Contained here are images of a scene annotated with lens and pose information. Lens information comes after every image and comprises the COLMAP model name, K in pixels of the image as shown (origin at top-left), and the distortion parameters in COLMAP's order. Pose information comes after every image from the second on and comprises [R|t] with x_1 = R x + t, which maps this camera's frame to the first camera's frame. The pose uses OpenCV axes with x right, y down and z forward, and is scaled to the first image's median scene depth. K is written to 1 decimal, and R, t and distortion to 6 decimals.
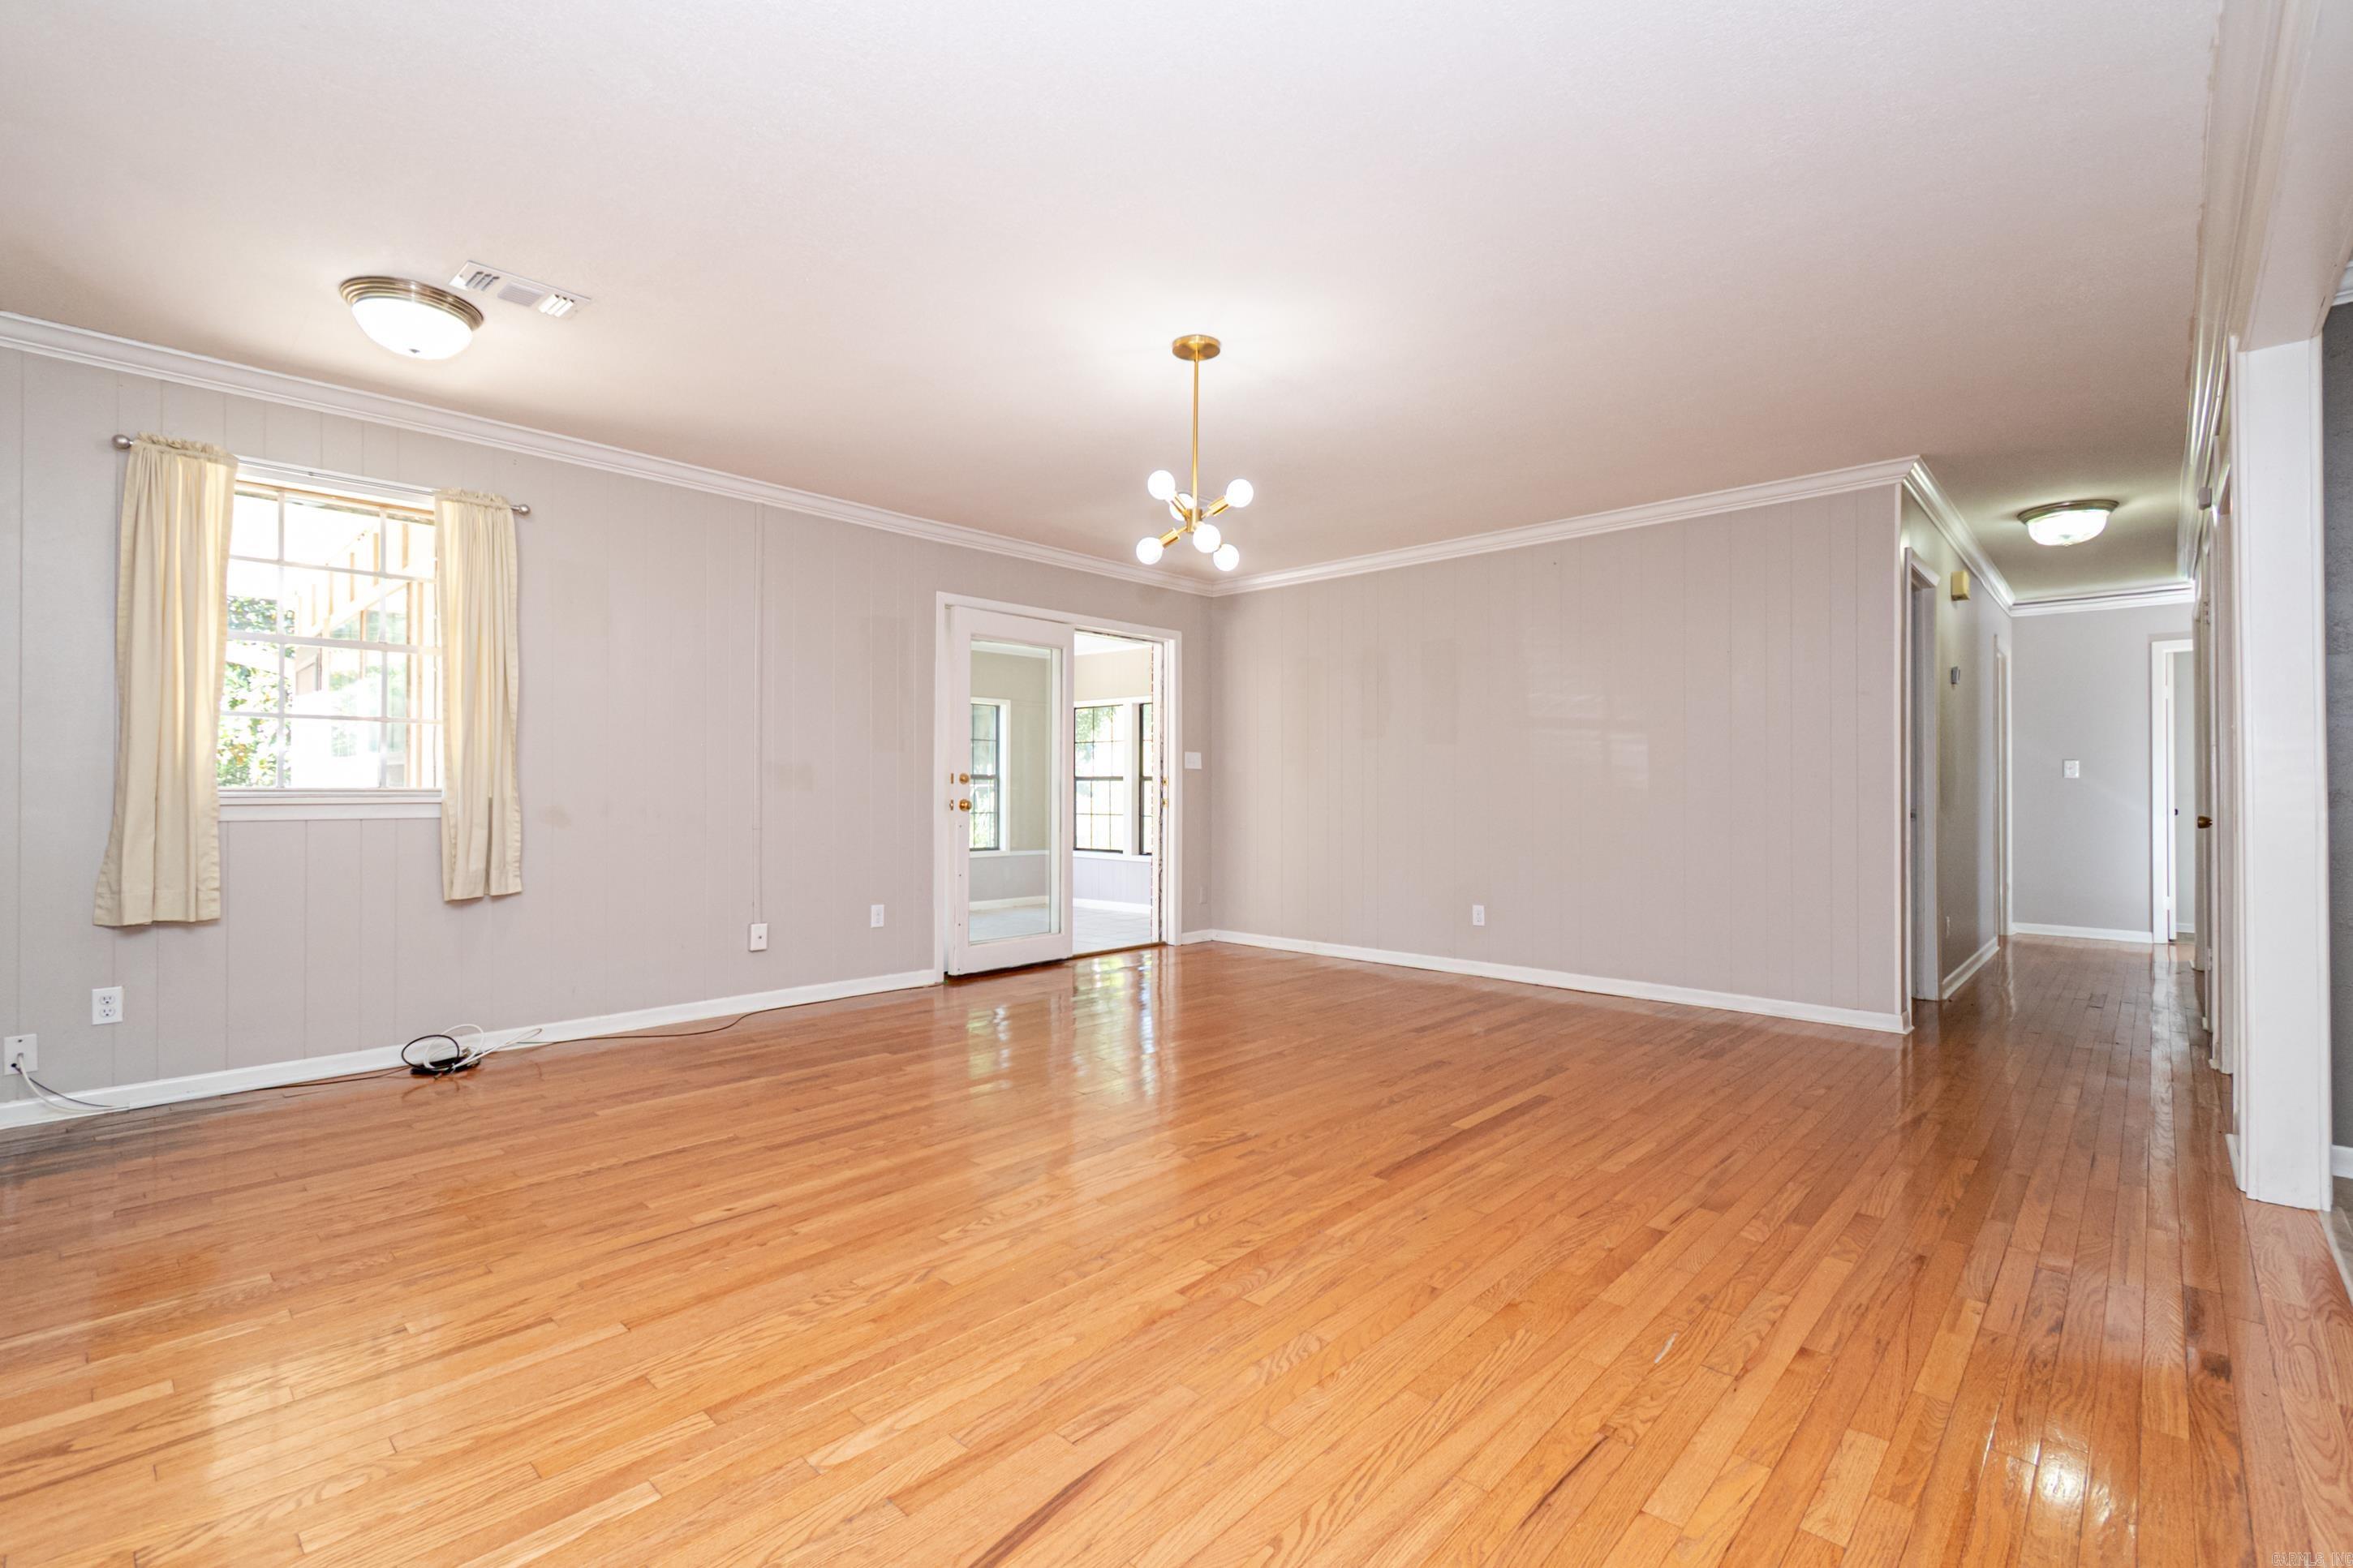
lens RADIAL K [[1051.4, 0, 1155.5], [0, 1051.4, 788.4], [0, 0, 1]] dist [0.009938, -0.004536]
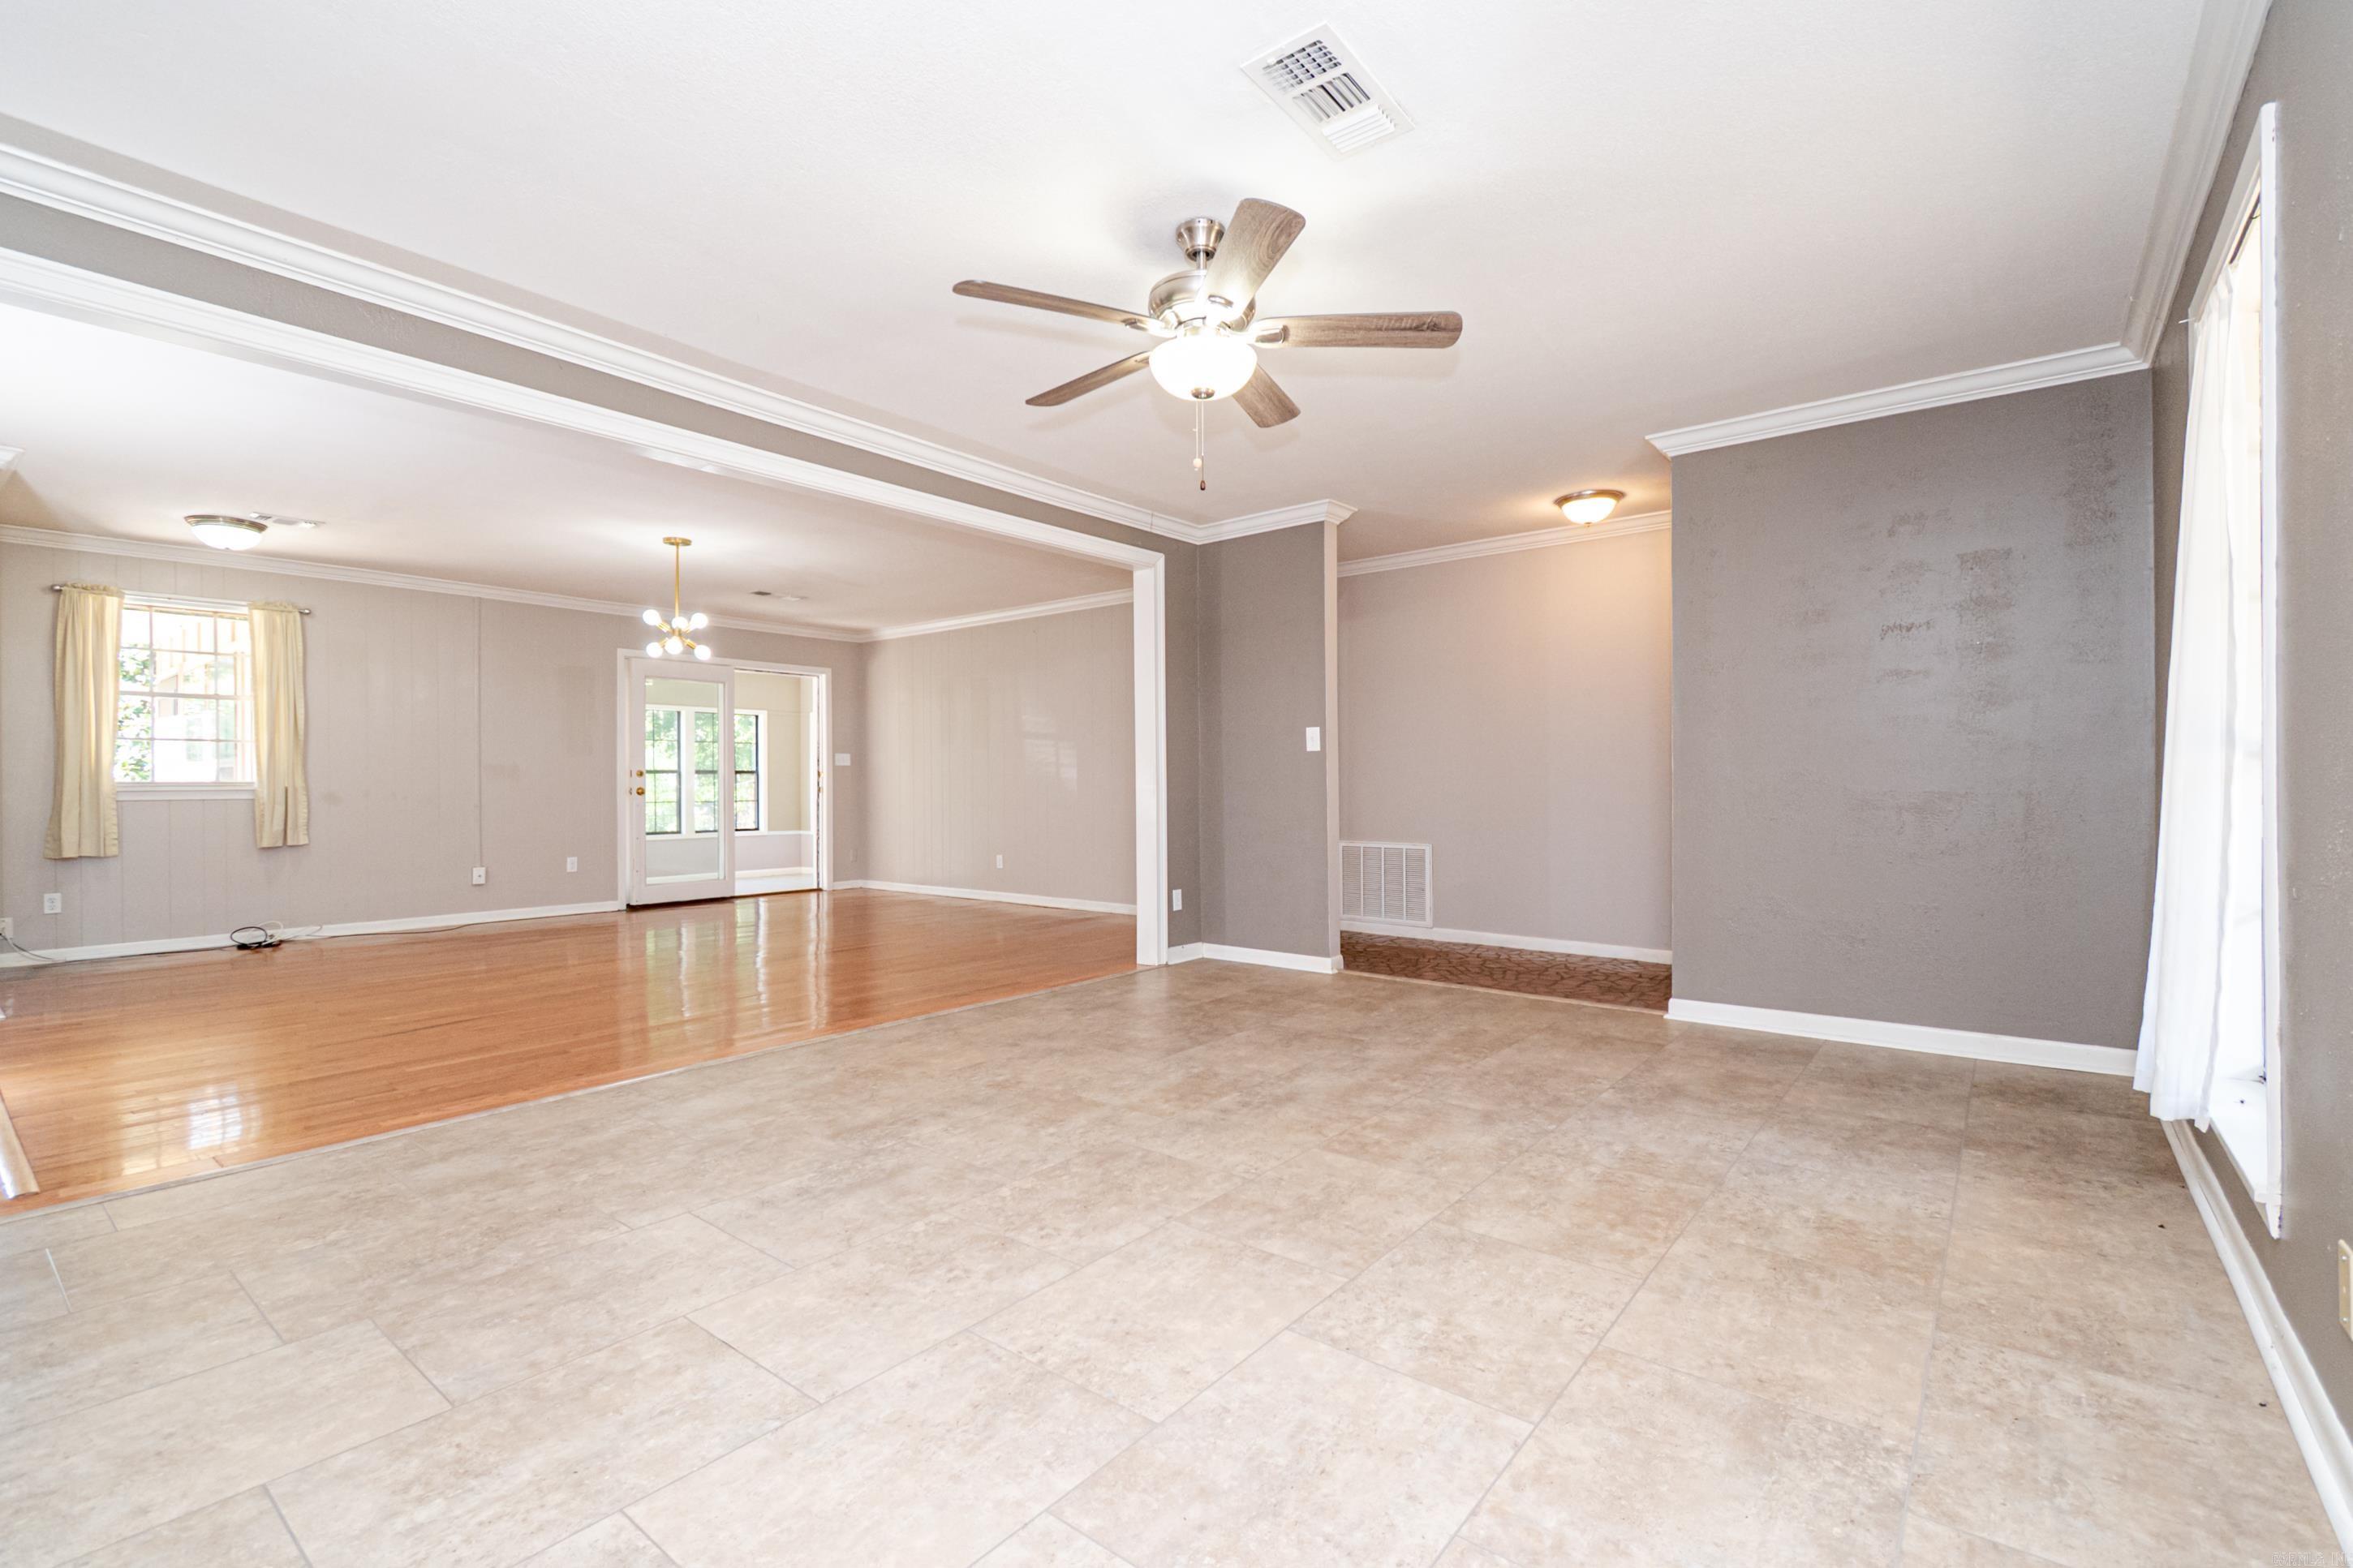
lens RADIAL K [[1051.4, 0, 1153.0], [0, 1051.4, 789.8], [0, 0, 1]] dist [0.009938, -0.004536]
pose [[0.997054, -0.008194, 0.076268, 0.587972], [0.007618, 0.999940, 0.007842, 0.010730], [-0.076327, -0.007237, 0.997057, -0.744374]]
